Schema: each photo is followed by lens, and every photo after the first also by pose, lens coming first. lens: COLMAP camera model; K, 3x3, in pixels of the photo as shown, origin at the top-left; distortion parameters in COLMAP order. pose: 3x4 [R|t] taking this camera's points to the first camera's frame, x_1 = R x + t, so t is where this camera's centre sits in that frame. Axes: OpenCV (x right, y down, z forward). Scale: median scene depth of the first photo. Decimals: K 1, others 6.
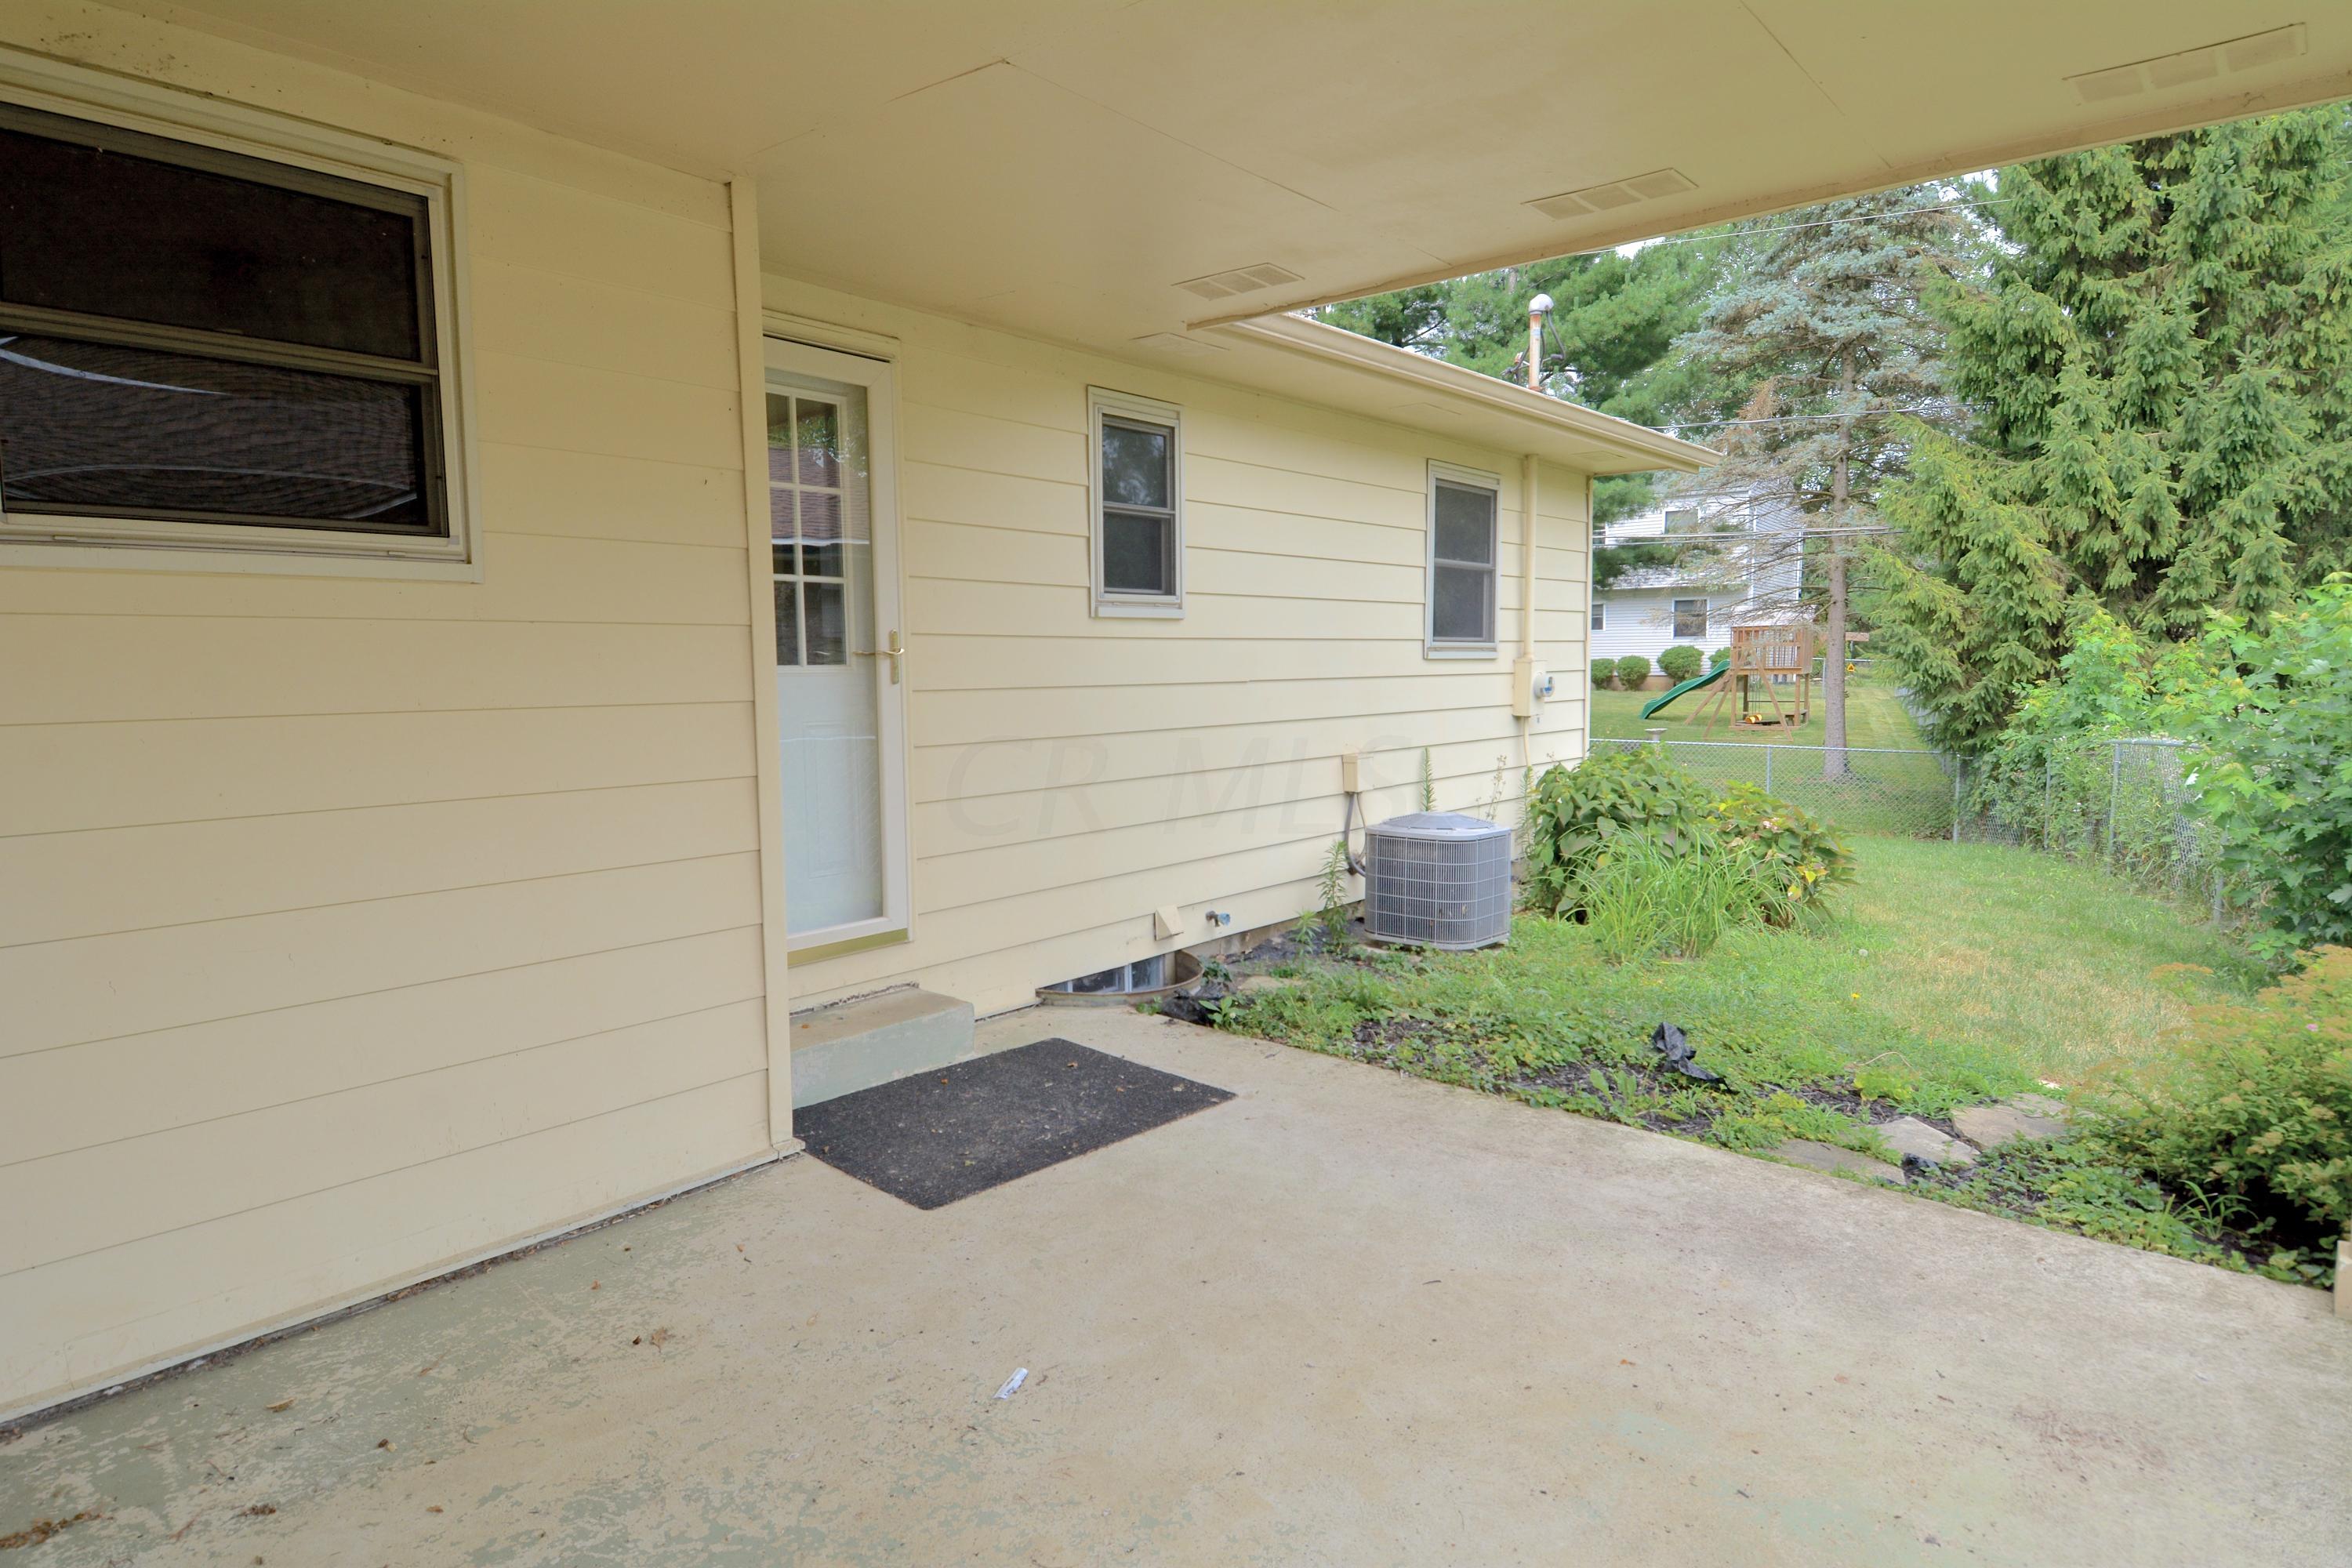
lens RADIAL K [[1318.7, 0, 1171.4], [0, 1318.7, 793.6], [0, 0, 1]] dist [-0.034749, -0.008069]
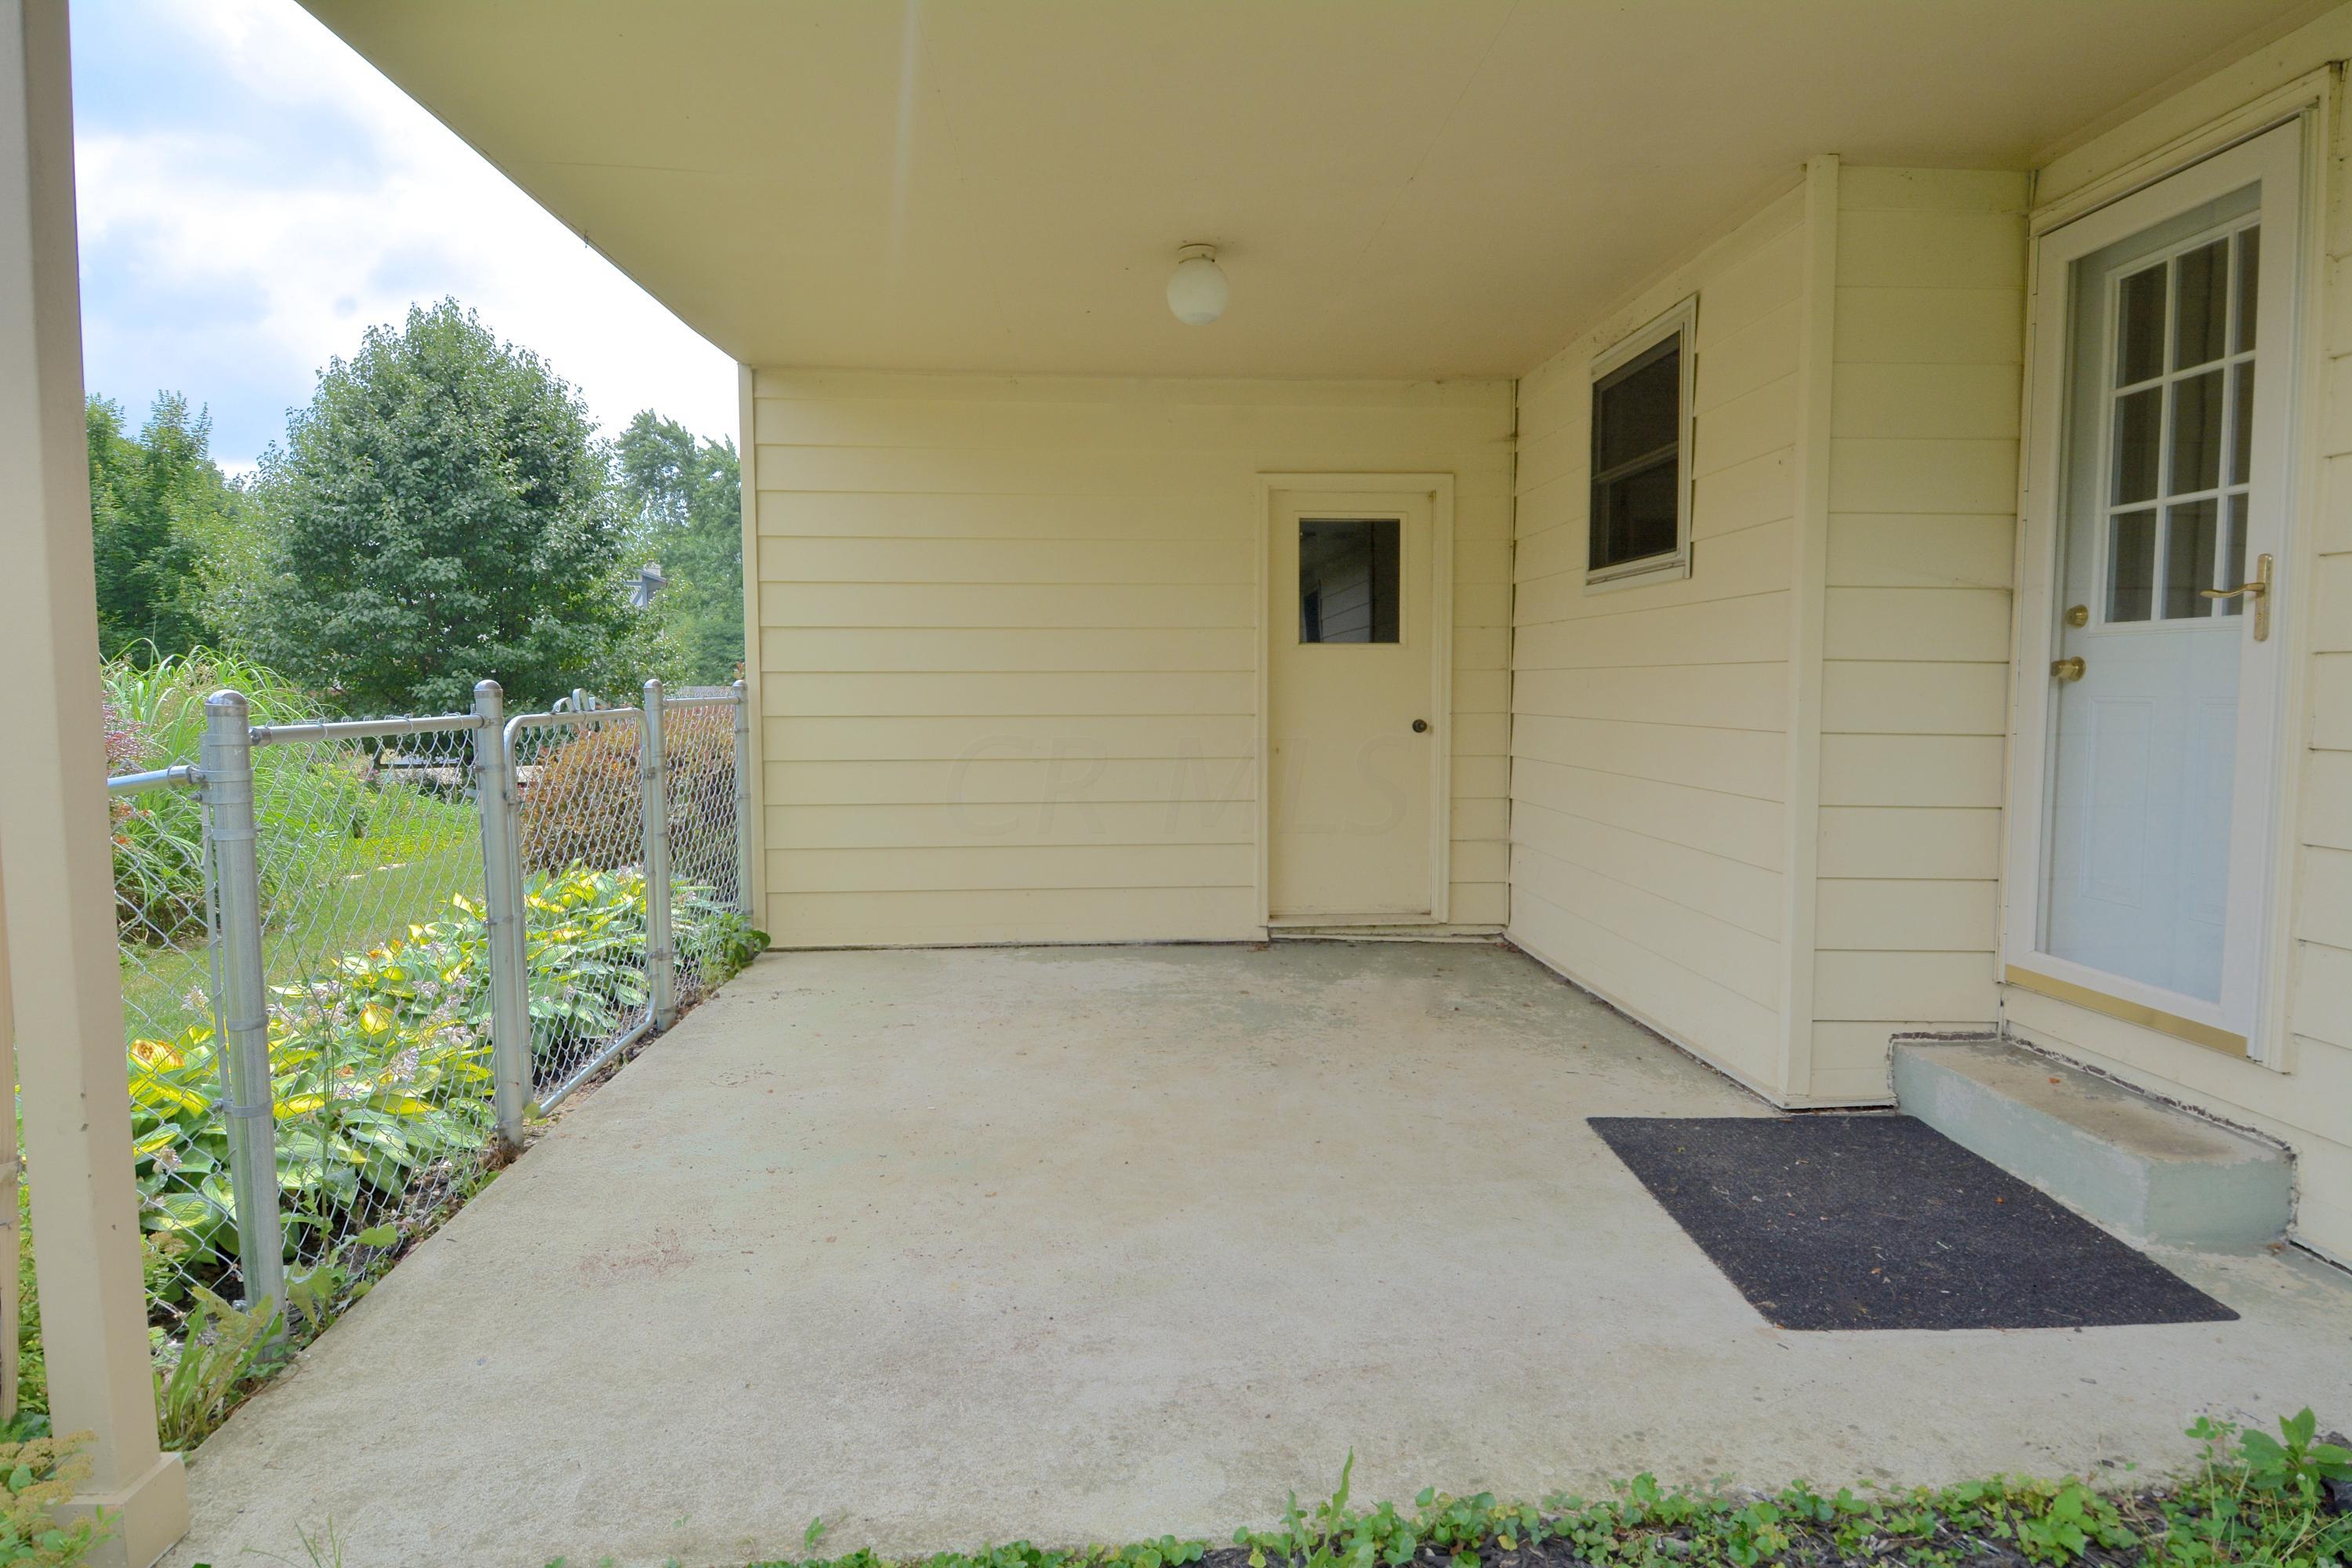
lens RADIAL K [[1318.7, 0, 1172.7], [0, 1318.7, 772.5], [0, 0, 1]] dist [-0.034749, -0.008069]
pose [[-0.726711, 0.063641, -0.683989, 0.548578], [-0.058153, 0.986426, 0.153566, -0.083170], [0.684477, 0.151374, -0.713146, 1.015593]]
